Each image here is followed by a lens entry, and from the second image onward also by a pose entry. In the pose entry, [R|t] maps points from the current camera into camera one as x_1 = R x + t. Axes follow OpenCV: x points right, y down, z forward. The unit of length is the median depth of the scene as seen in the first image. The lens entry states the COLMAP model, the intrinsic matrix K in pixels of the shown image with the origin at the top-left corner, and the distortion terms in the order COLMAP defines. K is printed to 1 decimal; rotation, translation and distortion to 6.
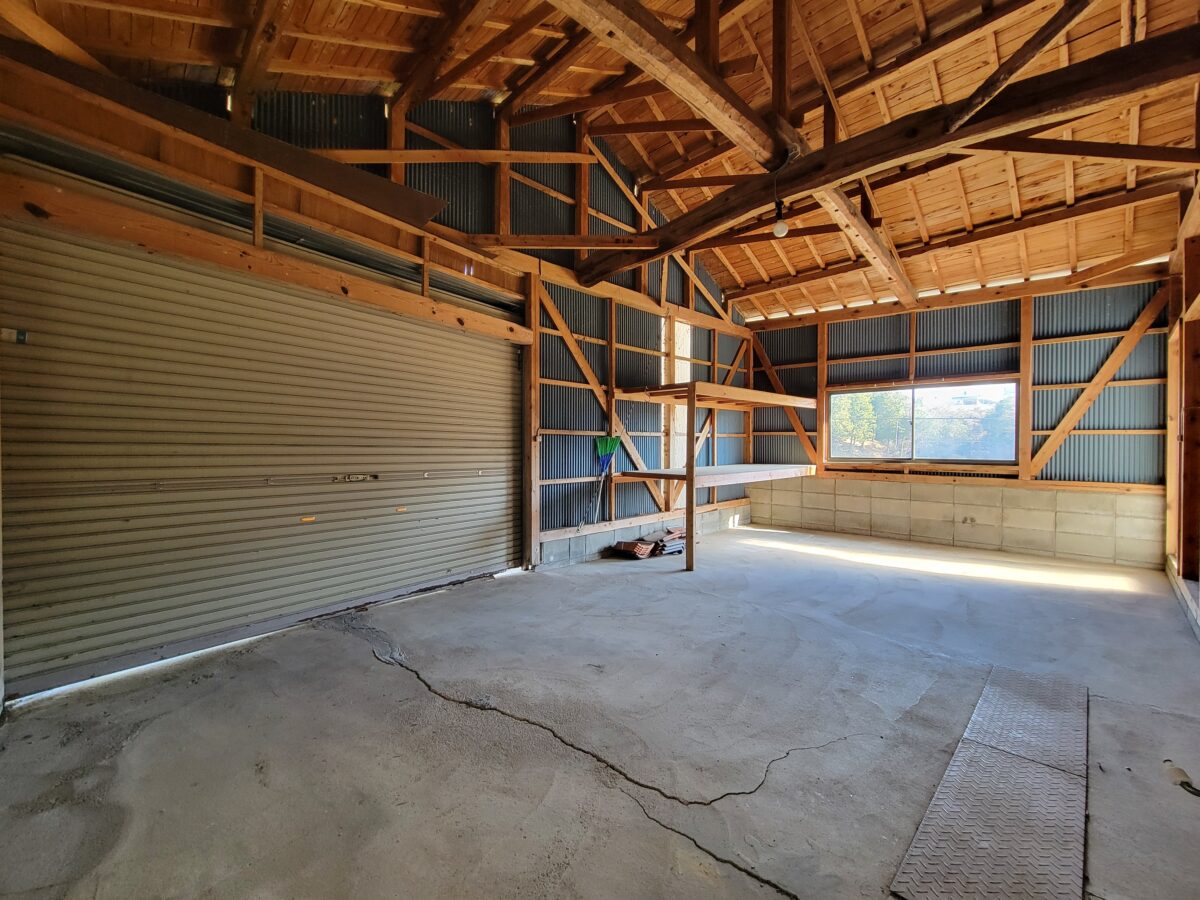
lens RADIAL K [[487.6, 0, 597.4], [0, 487.6, 447.1], [0, 0, 1]] dist [0.002936, -0.001179]
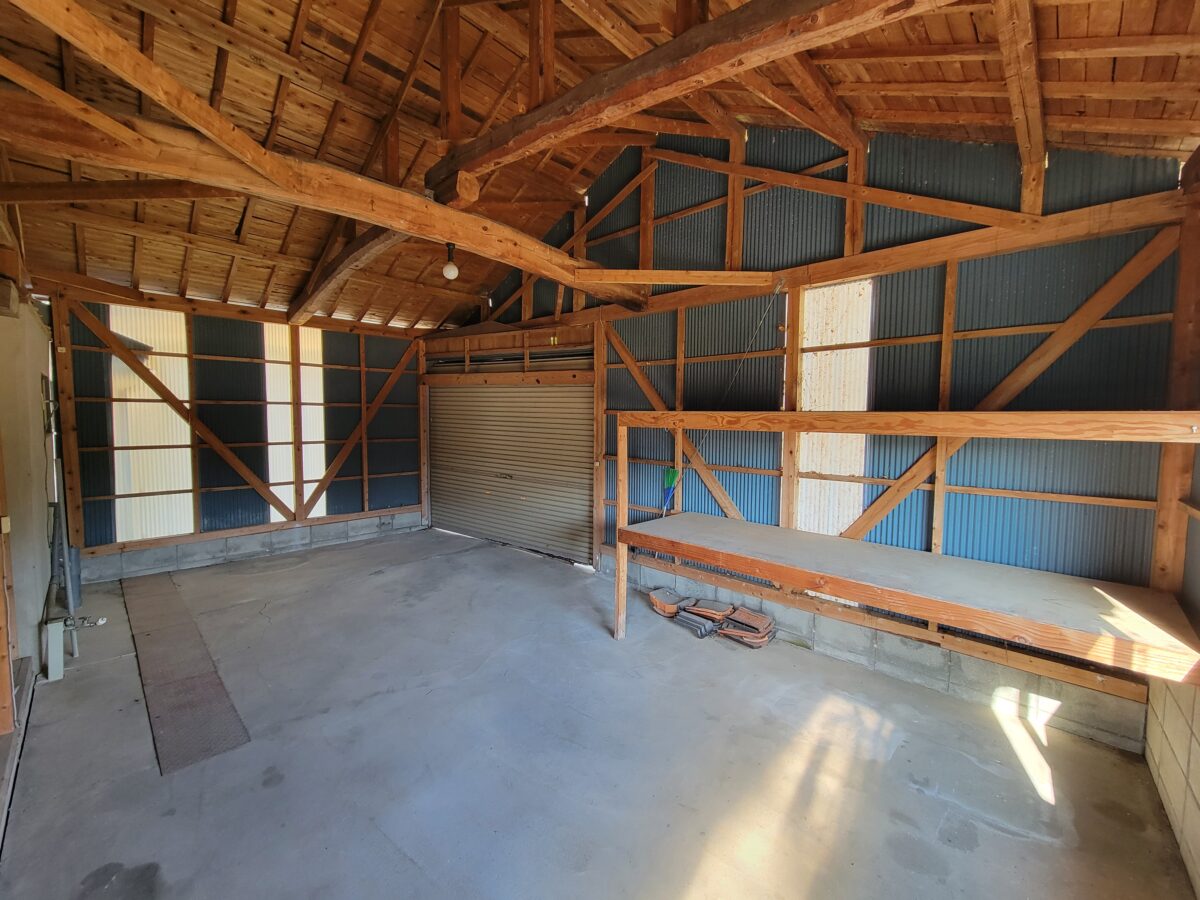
lens RADIAL K [[487.6, 0, 597.4], [0, 487.6, 447.1], [0, 0, 1]] dist [0.002936, -0.001179]
pose [[0.029159, 0.065393, -0.997433, 0.956354], [-0.019258, 0.997709, 0.064848, -0.121770], [0.999389, 0.017318, 0.030352, 0.888596]]
